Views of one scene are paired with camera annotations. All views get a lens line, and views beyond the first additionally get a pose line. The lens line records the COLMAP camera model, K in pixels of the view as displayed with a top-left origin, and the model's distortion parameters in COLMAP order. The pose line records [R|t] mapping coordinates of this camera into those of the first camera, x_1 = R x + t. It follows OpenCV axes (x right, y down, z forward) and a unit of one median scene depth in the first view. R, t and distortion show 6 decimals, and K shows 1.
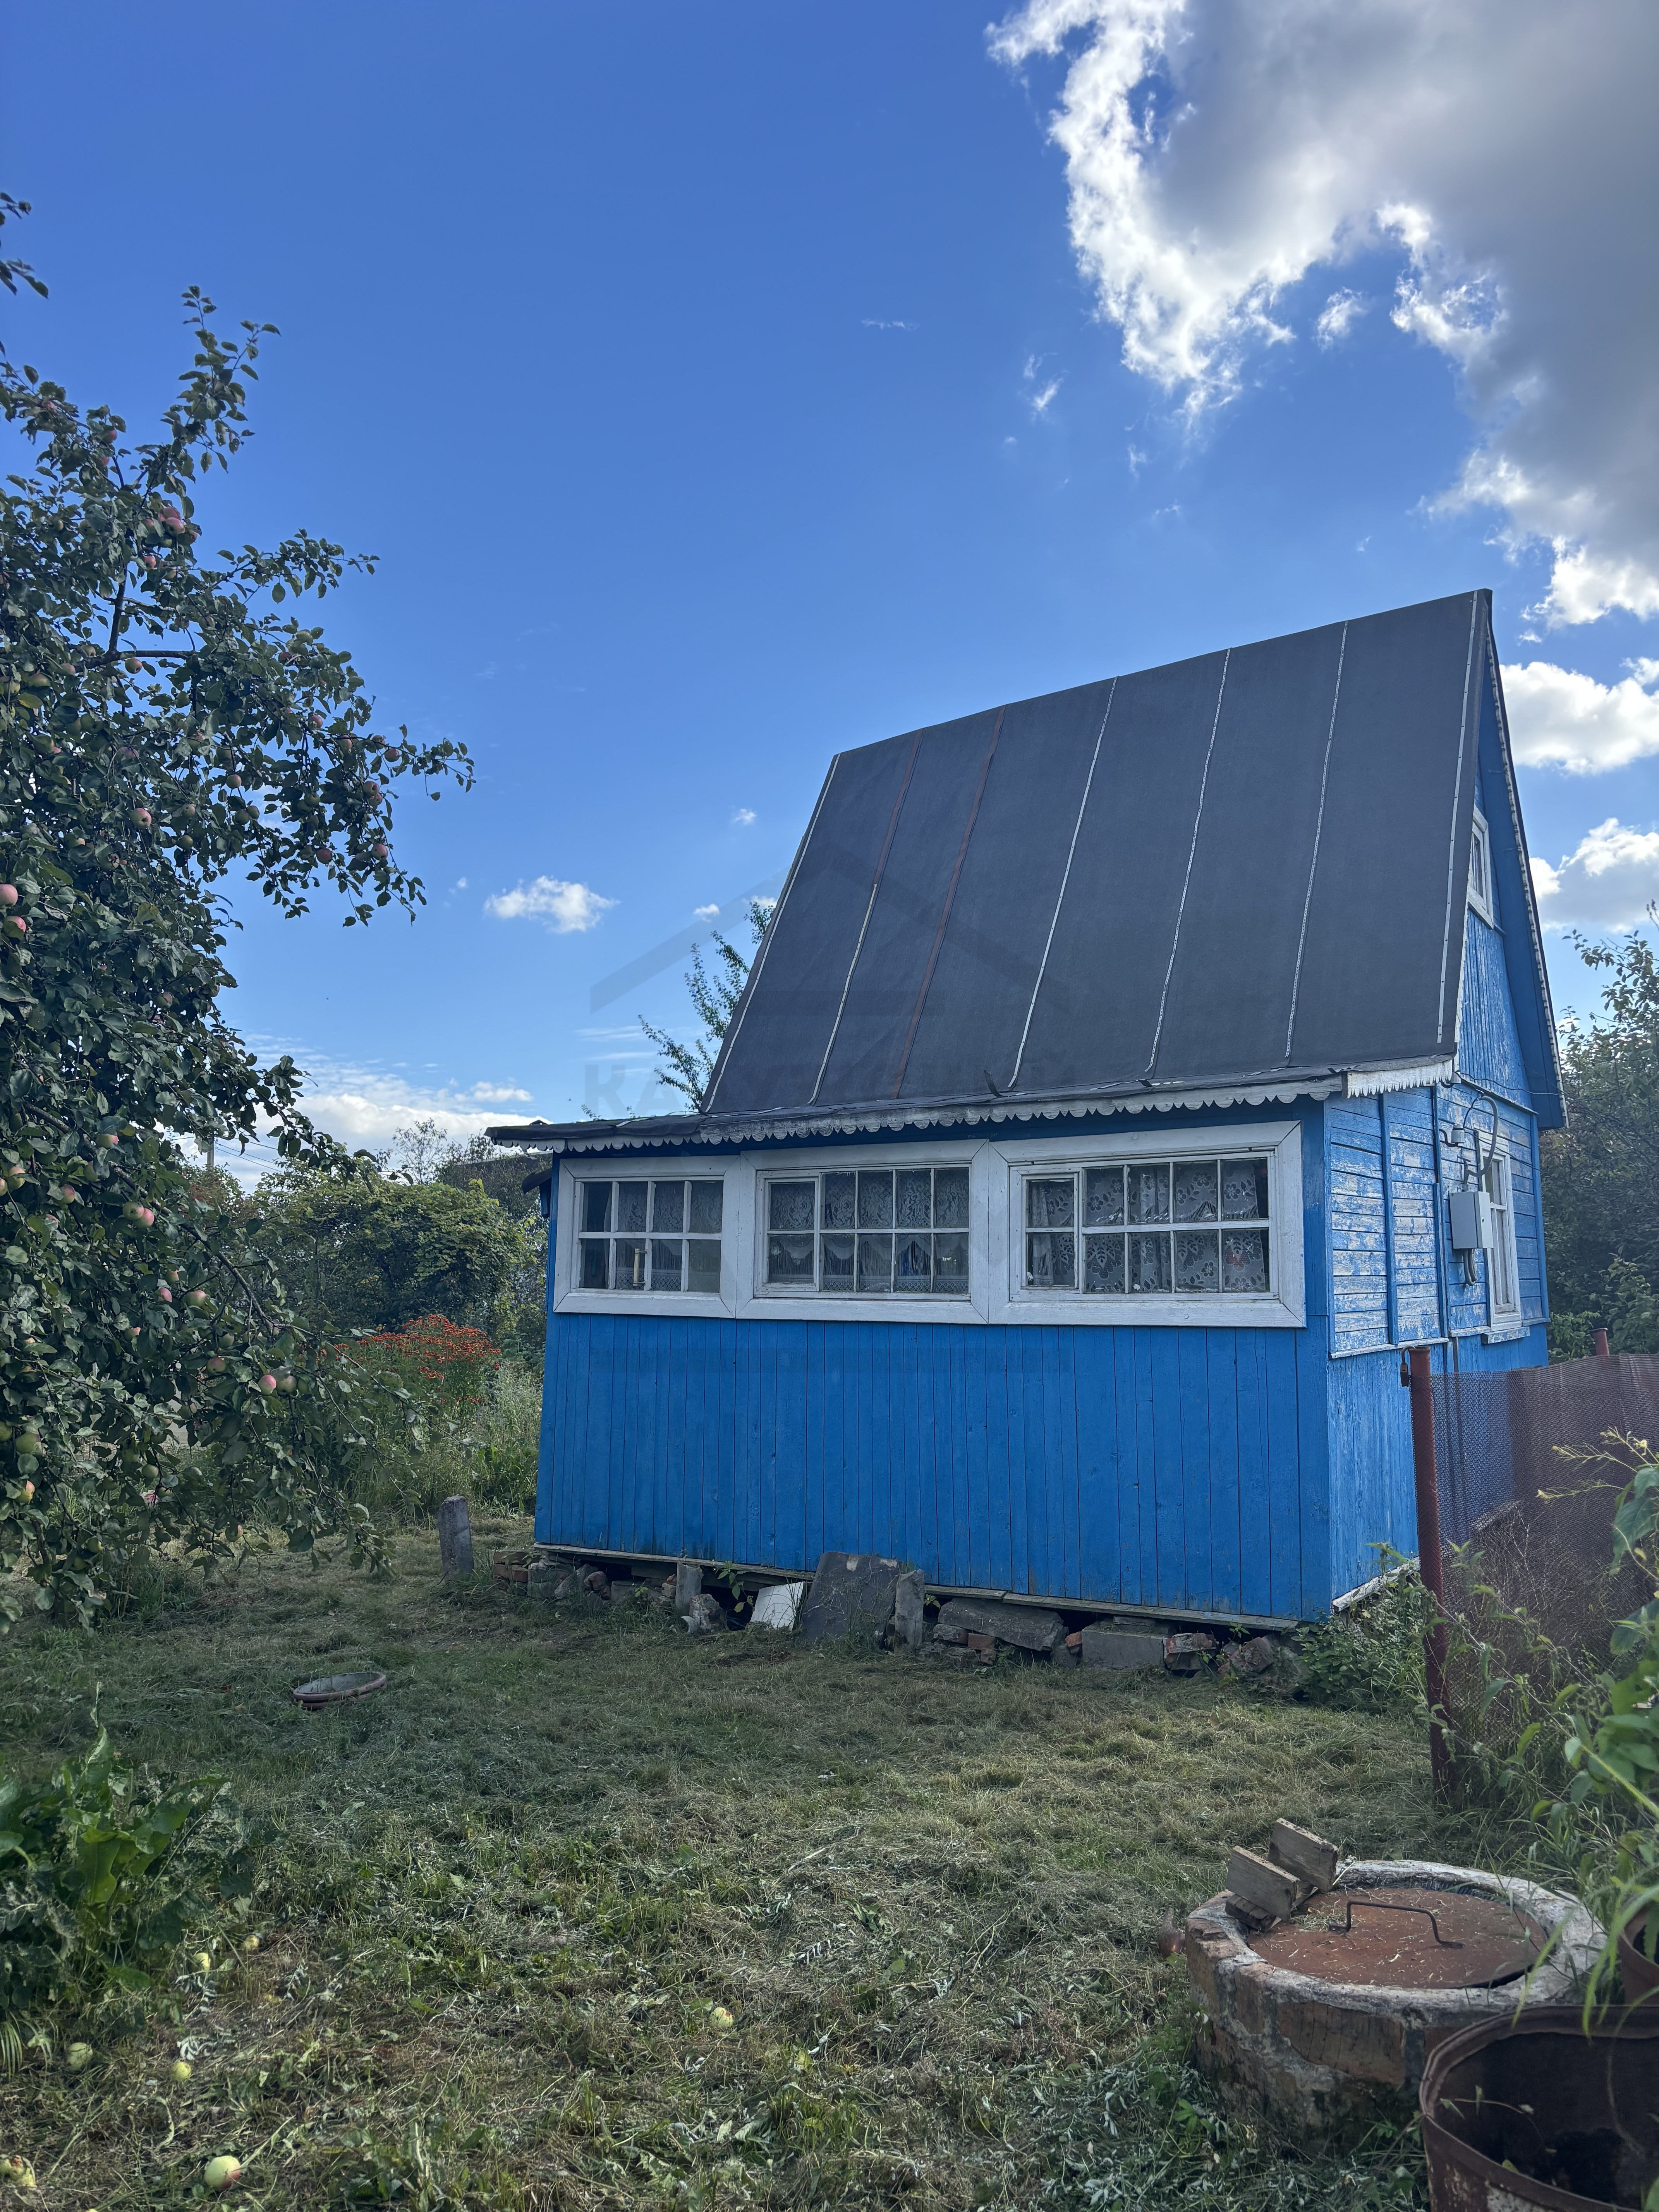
lens RADIAL K [[1688.3, 0, 830.5], [0, 1688.3, 1100.9], [0, 0, 1]] dist [0.053010, -0.049124]
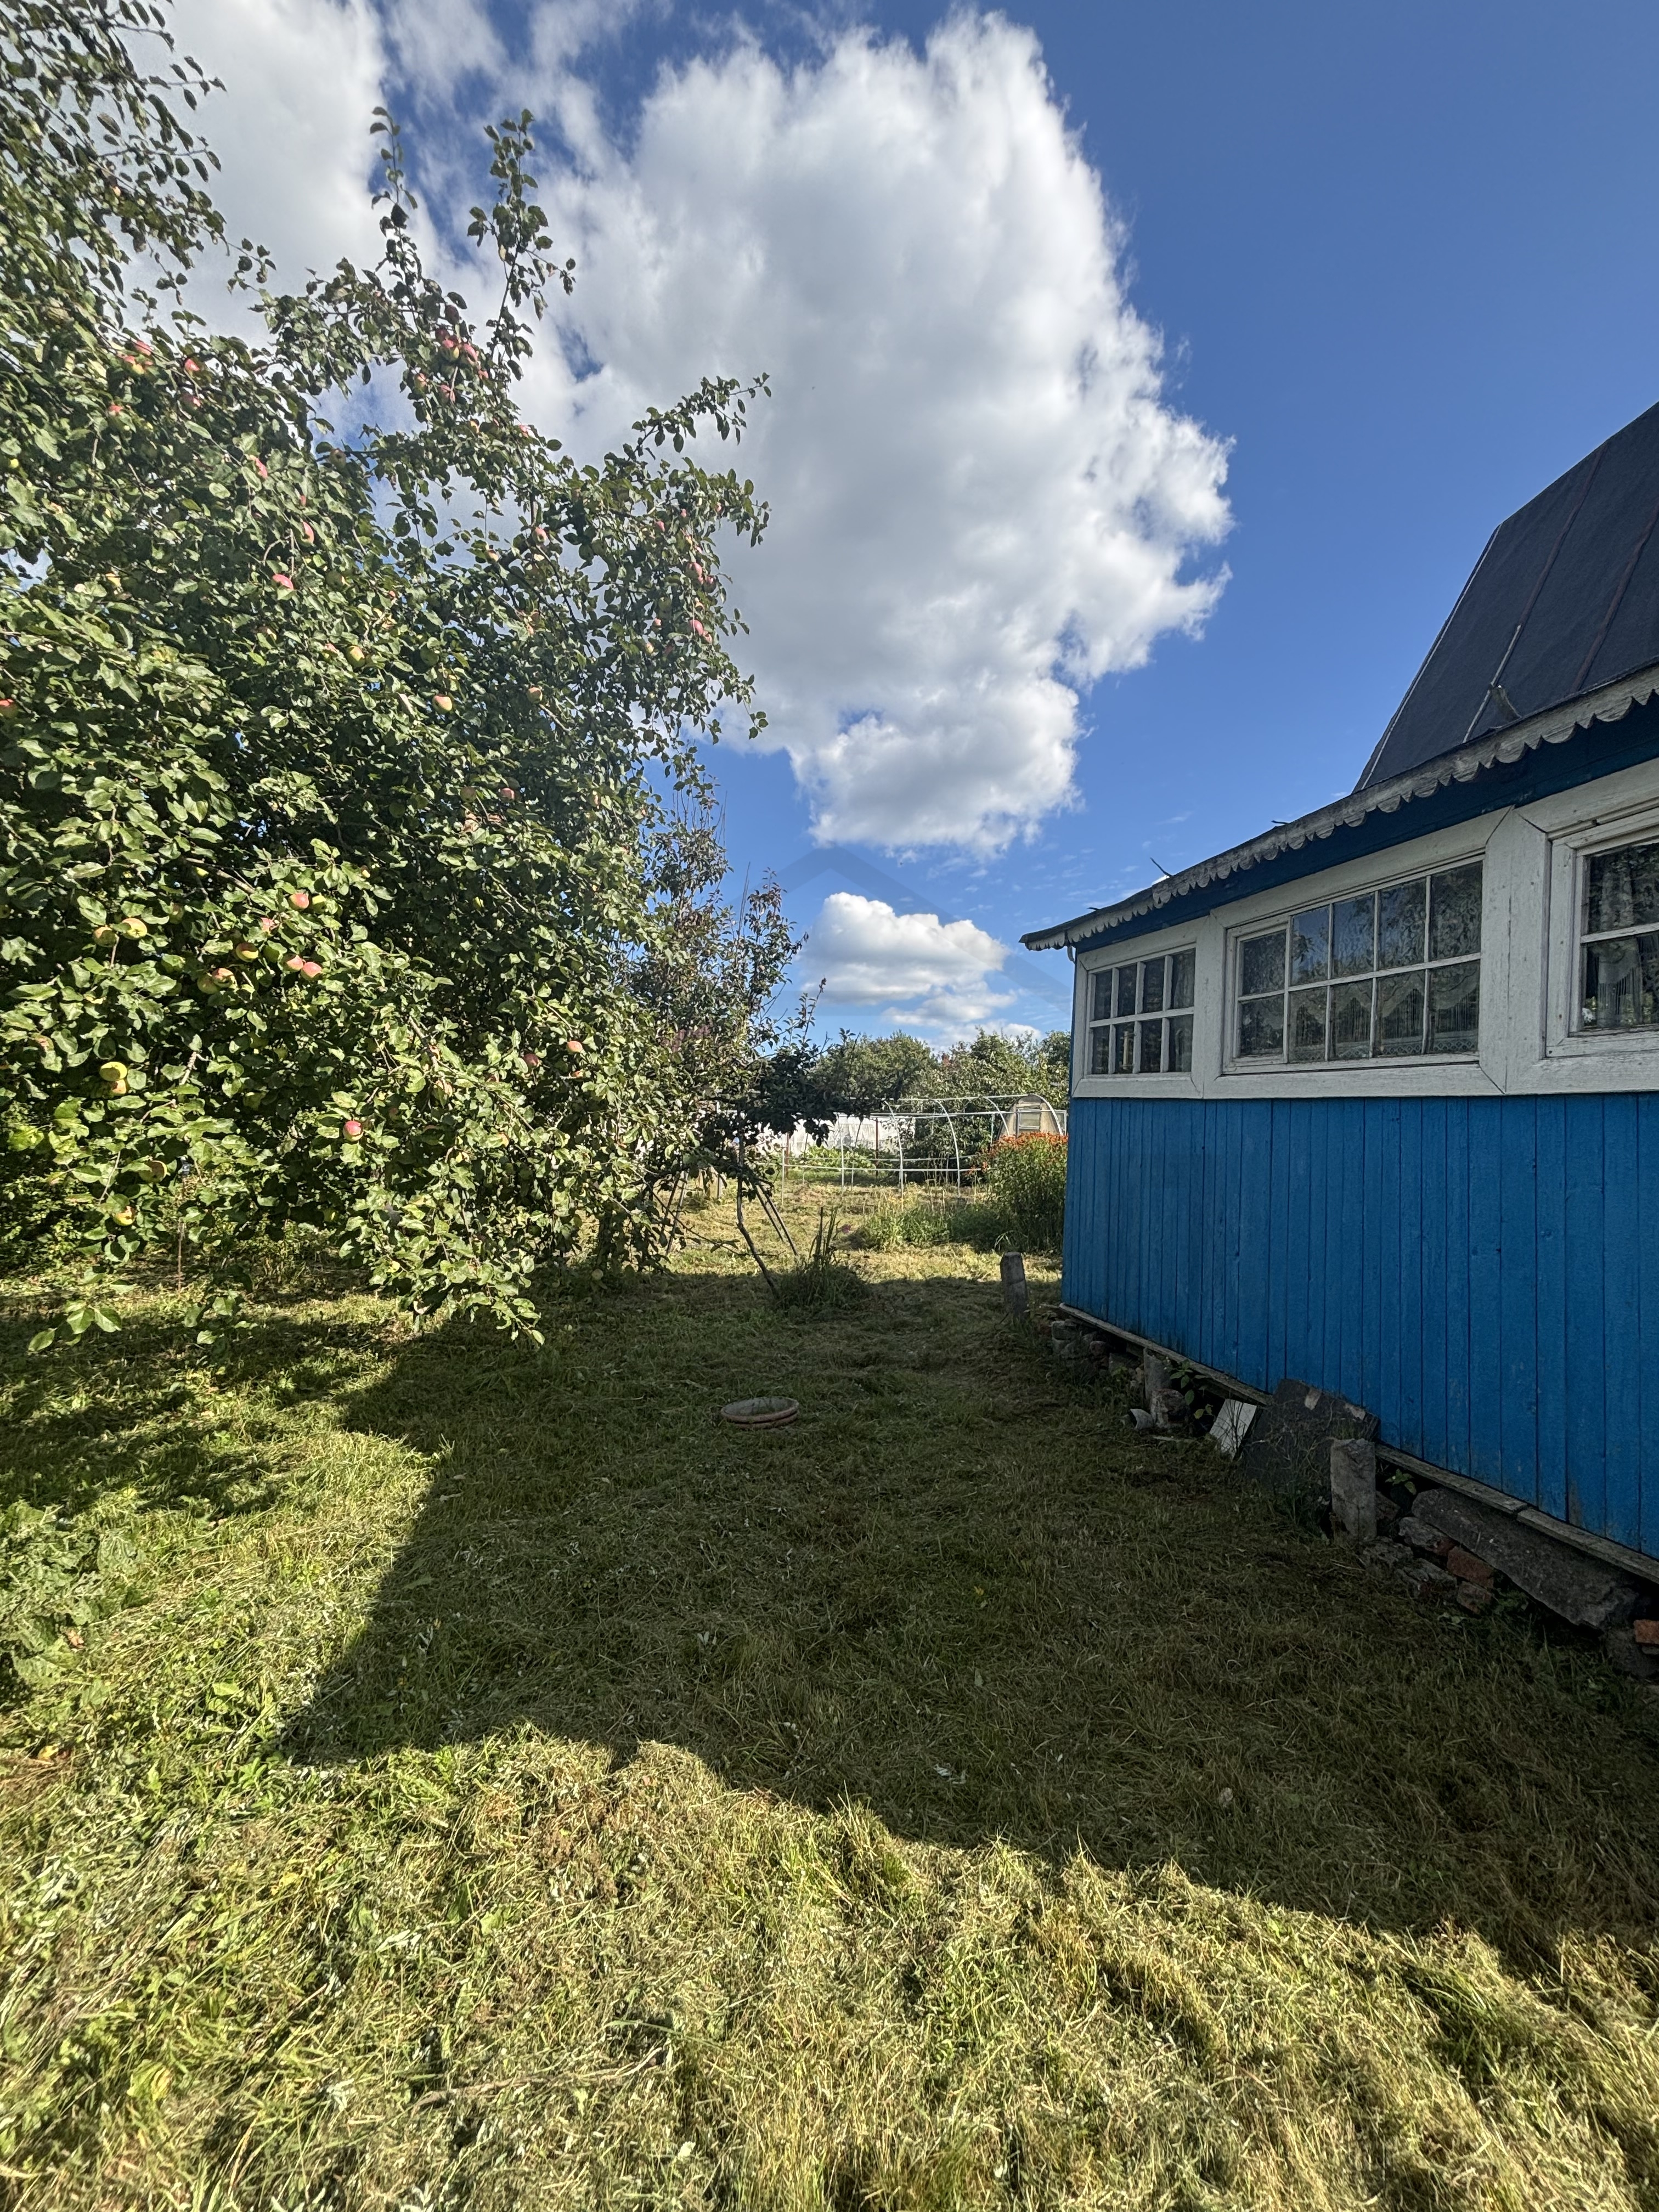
lens RADIAL K [[894.9, 0, 828.1], [0, 894.9, 1109.5], [0, 0, 1]] dist [0.000014, 0.000802]
pose [[0.709297, 0.003475, -0.704901, 0.155599], [0.065025, 0.995402, 0.070338, 0.100011], [0.701904, -0.095727, 0.705809, 0.594587]]
